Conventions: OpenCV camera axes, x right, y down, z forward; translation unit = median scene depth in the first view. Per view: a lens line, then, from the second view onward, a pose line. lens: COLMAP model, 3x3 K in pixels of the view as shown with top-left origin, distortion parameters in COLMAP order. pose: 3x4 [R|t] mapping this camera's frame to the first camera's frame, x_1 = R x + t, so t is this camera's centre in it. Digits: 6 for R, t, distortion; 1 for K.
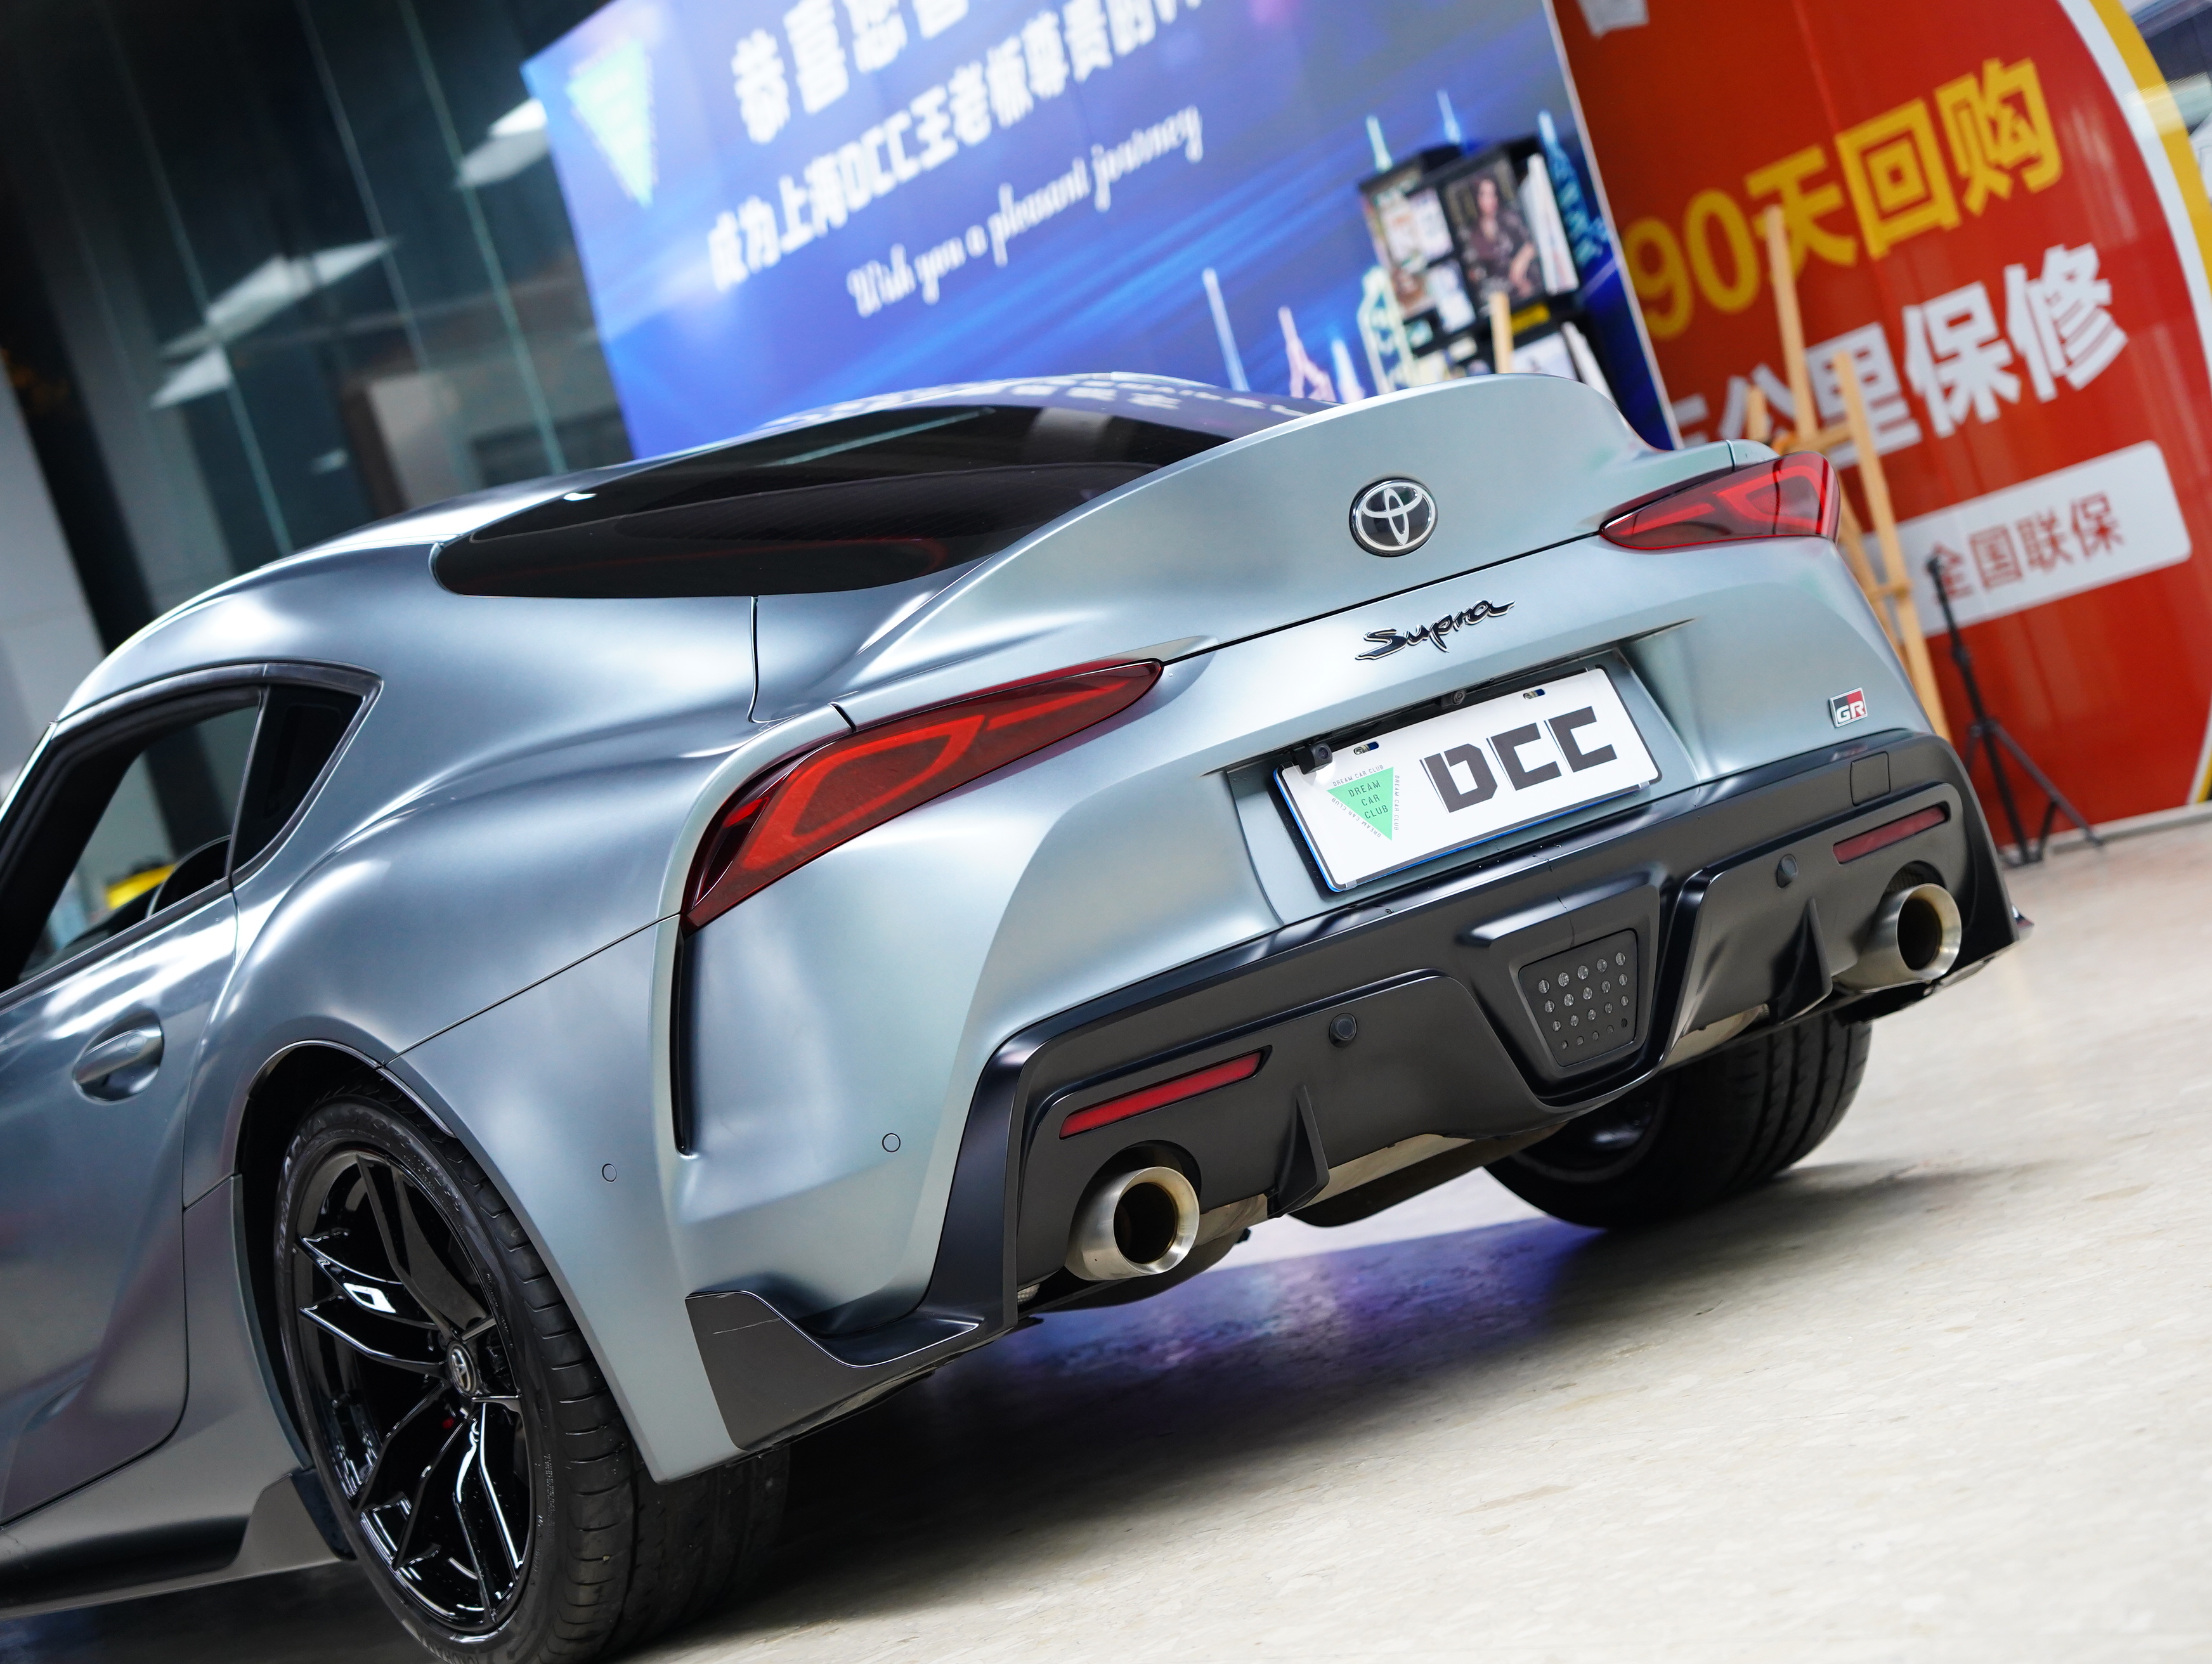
lens RADIAL K [[4731.3, 0, 1106.0], [0, 4731.3, 832.0], [0, 0, 1]] dist [0.507701, 0.210419]
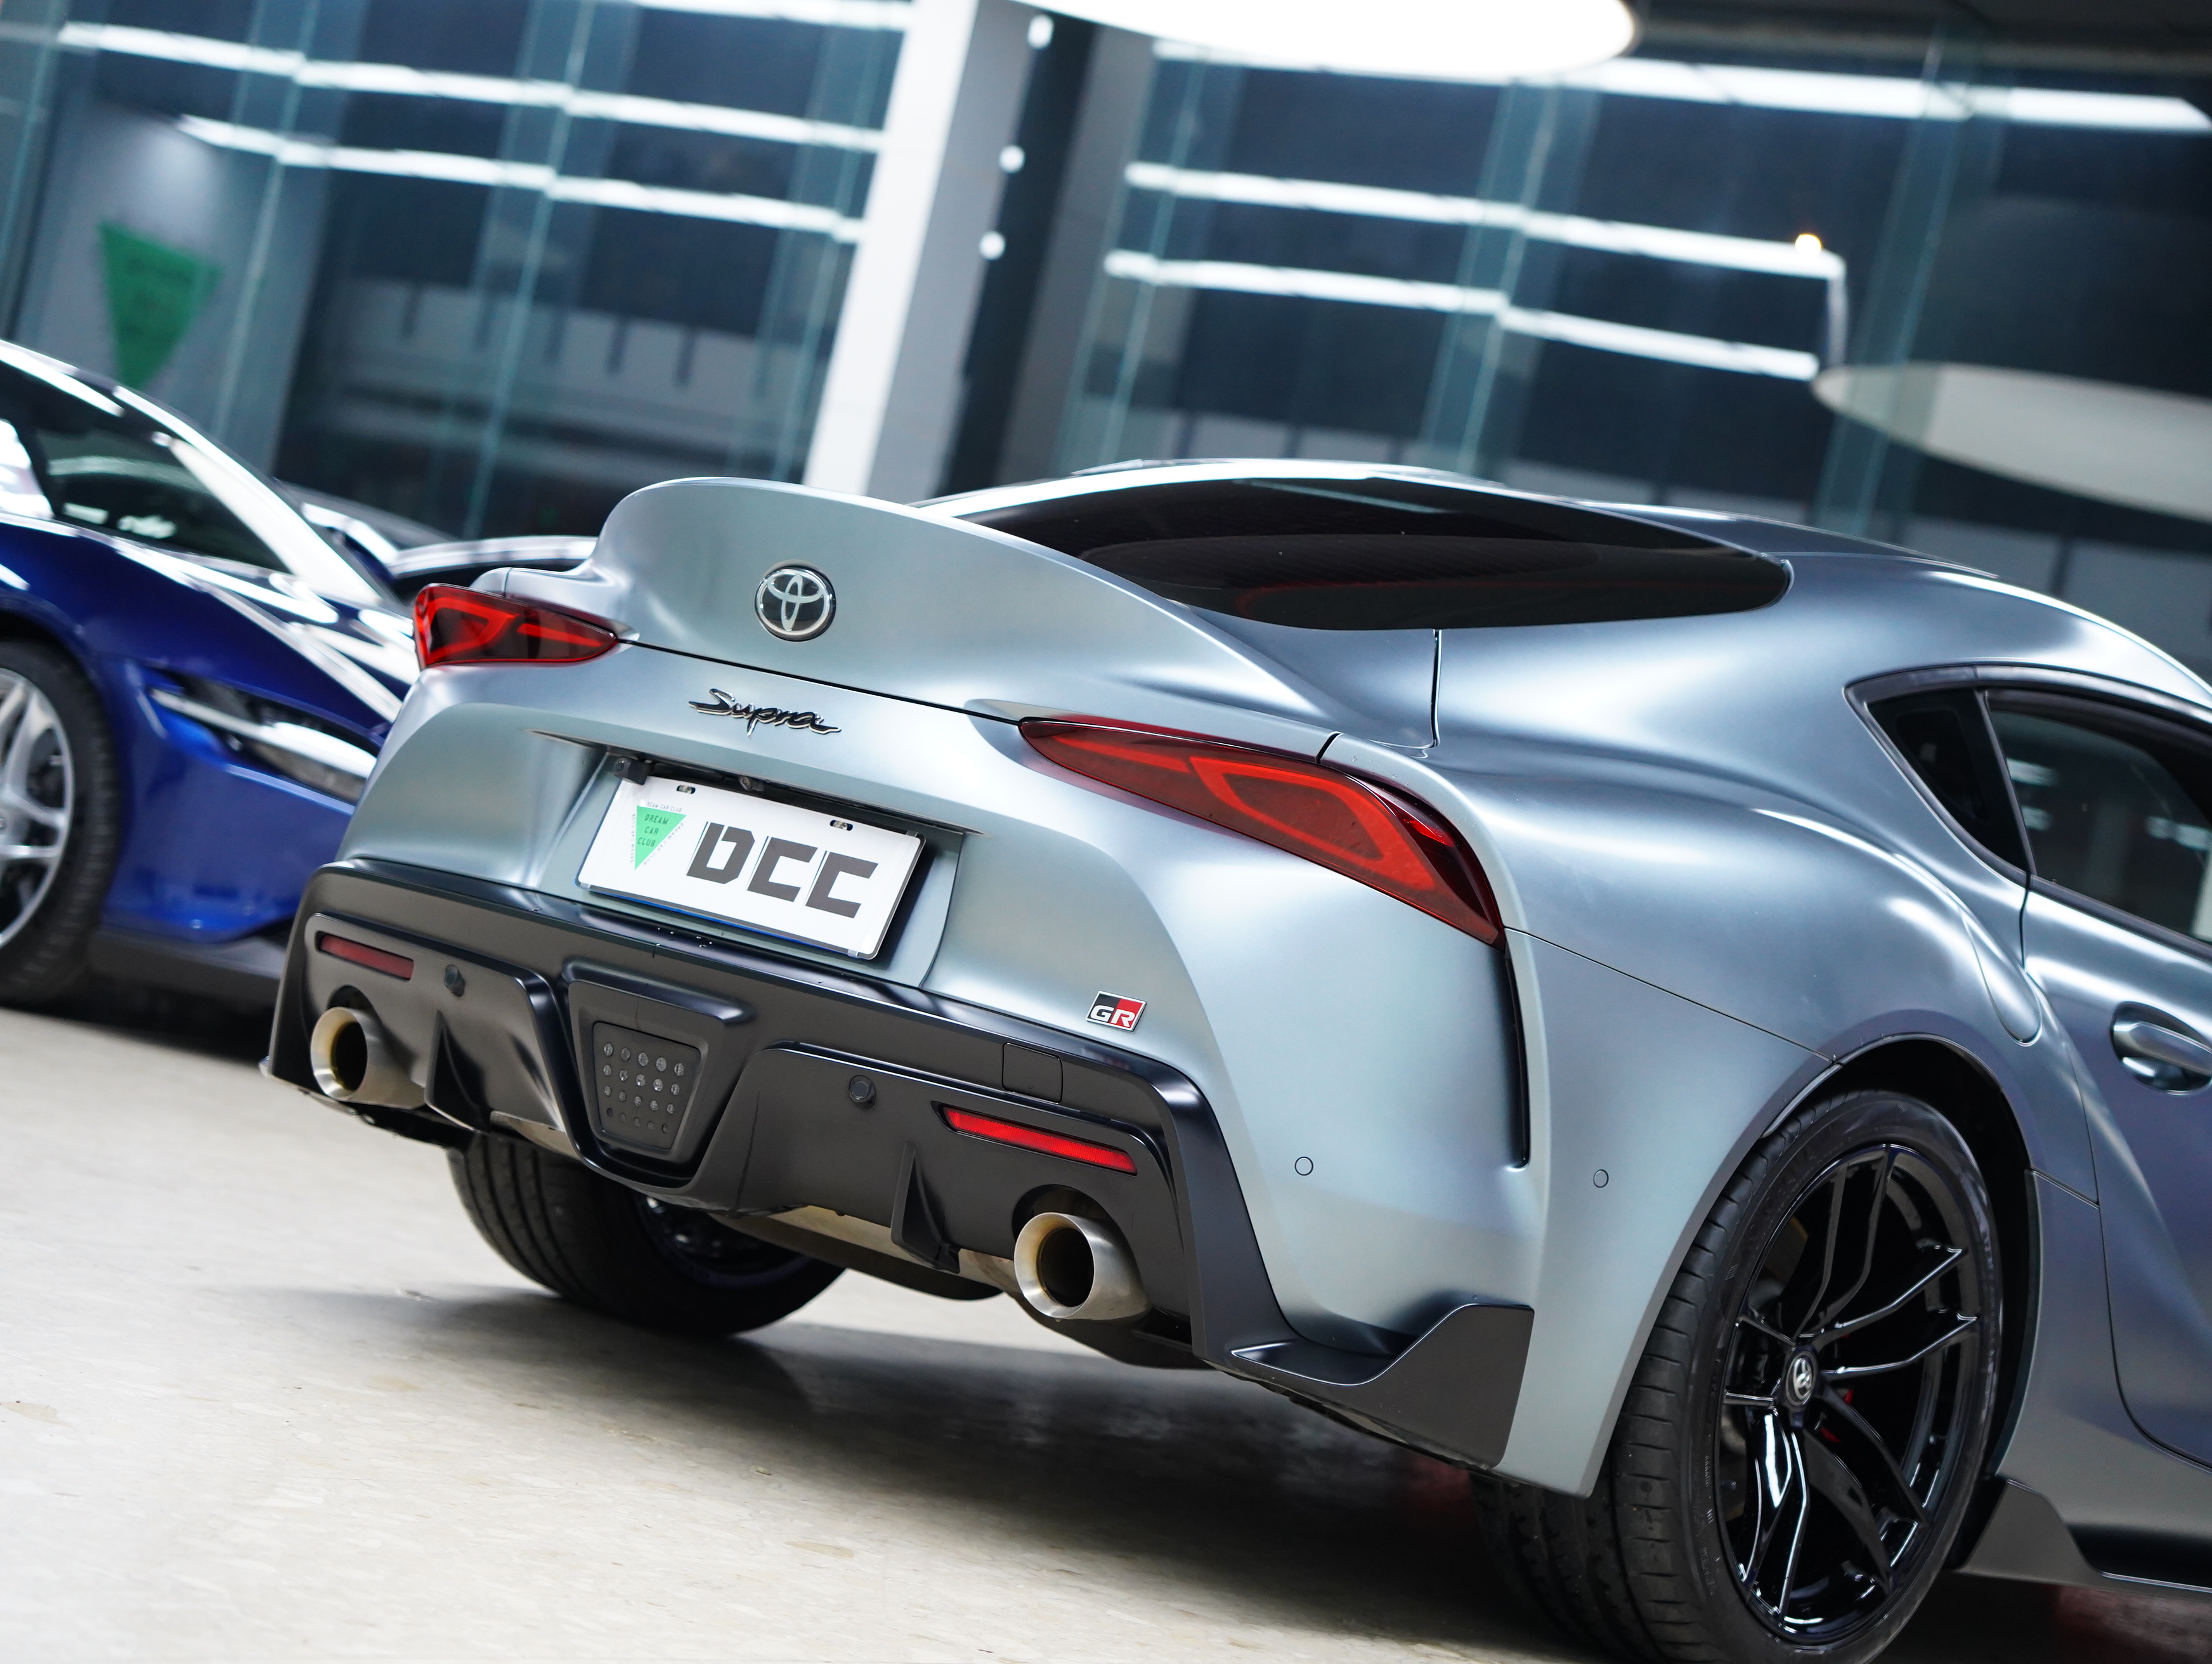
lens RADIAL K [[4731.3, 0, 1106.0], [0, 4731.3, 832.0], [0, 0, 1]] dist [0.507701, 0.210419]
pose [[0.215641, 0.351550, -0.910995, 0.958440], [-0.310698, 0.909160, 0.277297, -0.304815], [0.925724, 0.223248, 0.305278, 0.707908]]
